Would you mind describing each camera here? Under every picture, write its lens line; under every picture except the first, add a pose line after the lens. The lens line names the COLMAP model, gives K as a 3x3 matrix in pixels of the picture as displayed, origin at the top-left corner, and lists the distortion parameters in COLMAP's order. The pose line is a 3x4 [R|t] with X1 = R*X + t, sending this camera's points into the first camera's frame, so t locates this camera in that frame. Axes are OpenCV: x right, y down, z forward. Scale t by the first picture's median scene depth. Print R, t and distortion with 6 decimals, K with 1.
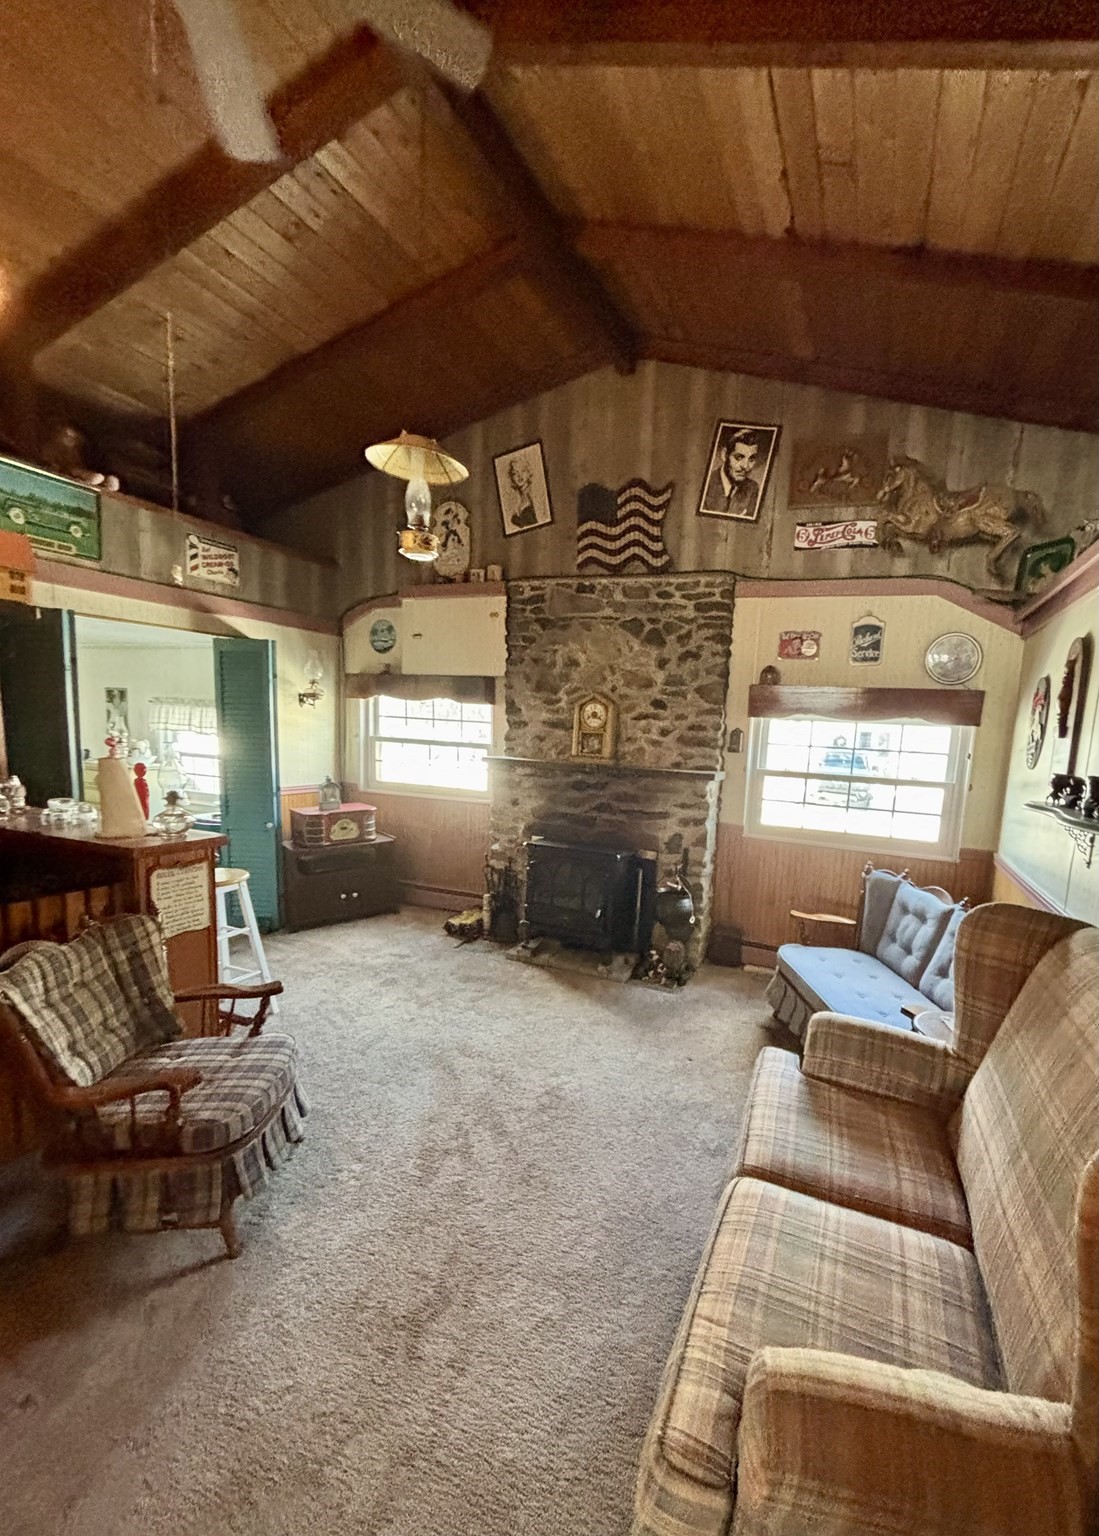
lens RADIAL K [[619.3, 0, 550.0], [0, 619.3, 744.6], [0, 0, 1]] dist [0.000202, -0.000158]
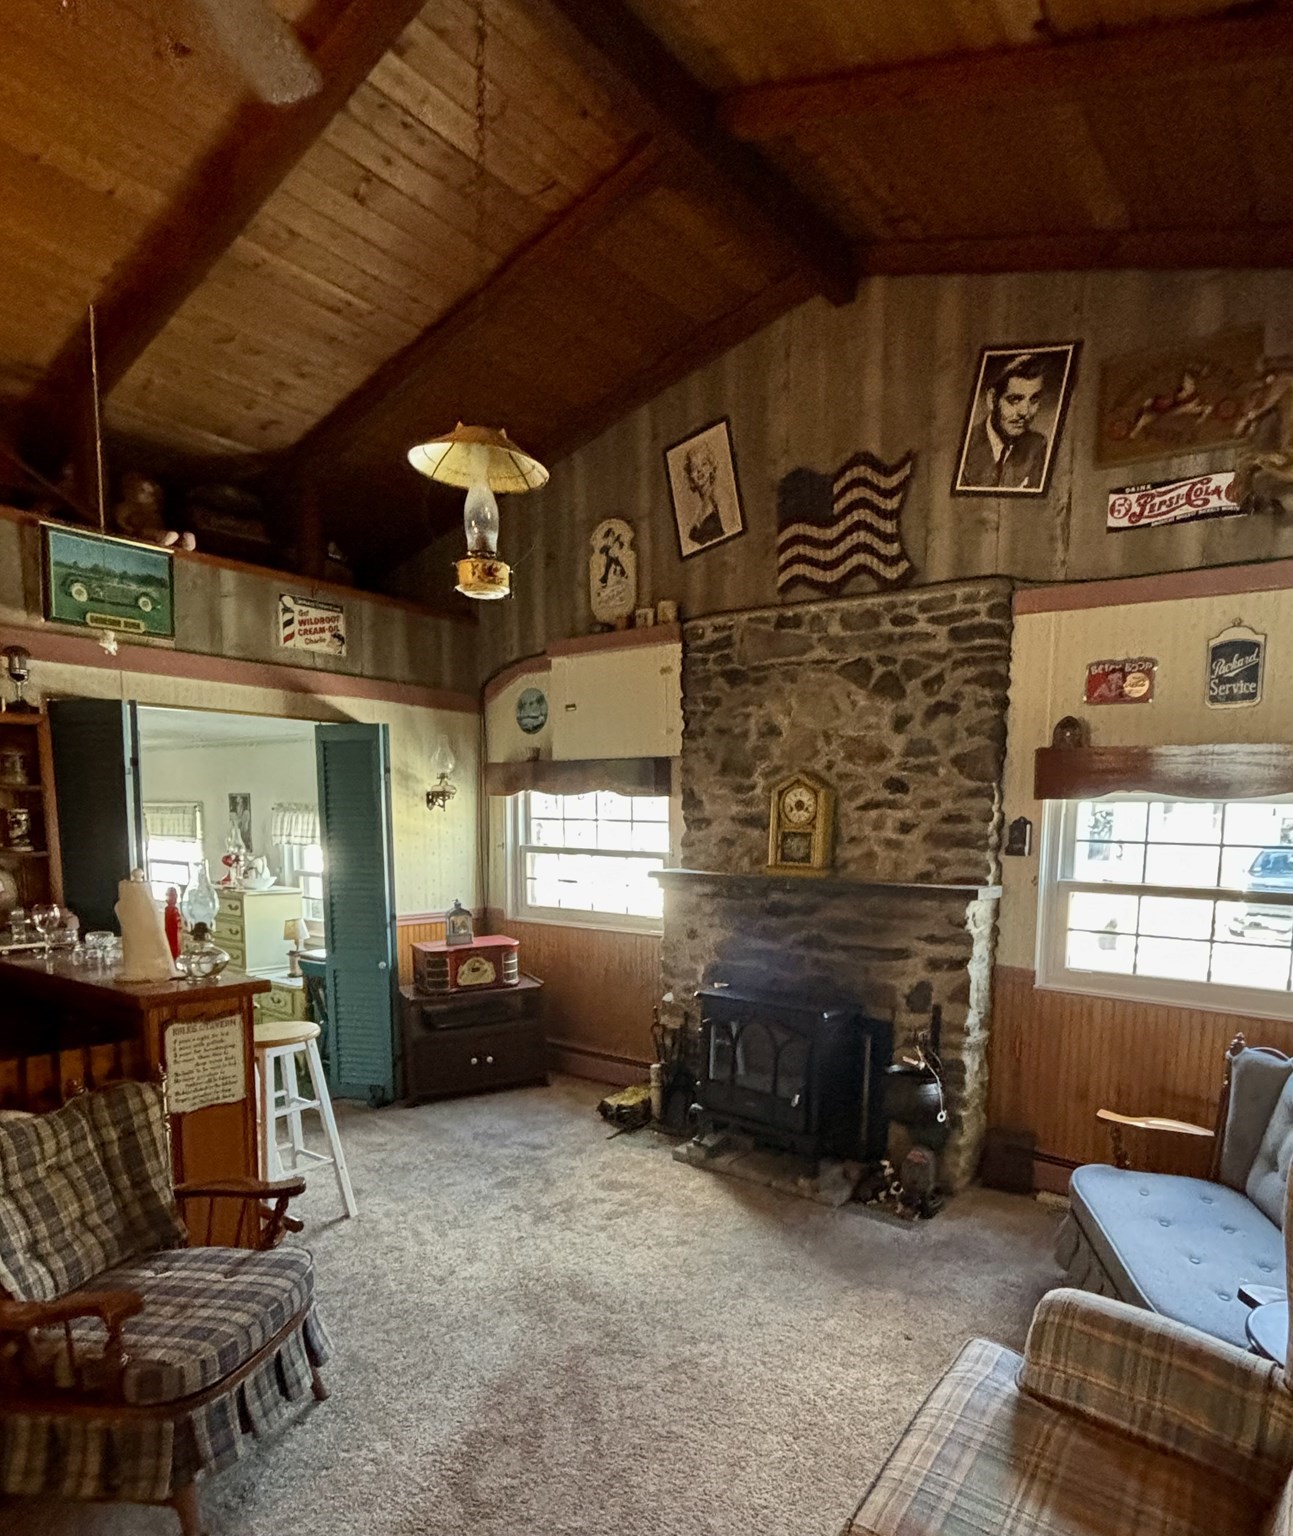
lens RADIAL K [[854.1, 0, 648.3], [0, 854.1, 838.4], [0, 0, 1]] dist [0.002440, -0.002557]
pose [[0.974168, -0.027656, -0.224124, 0.124278], [0.023977, 0.999530, -0.019120, 0.002478], [0.224547, 0.013252, 0.974373, 0.051372]]
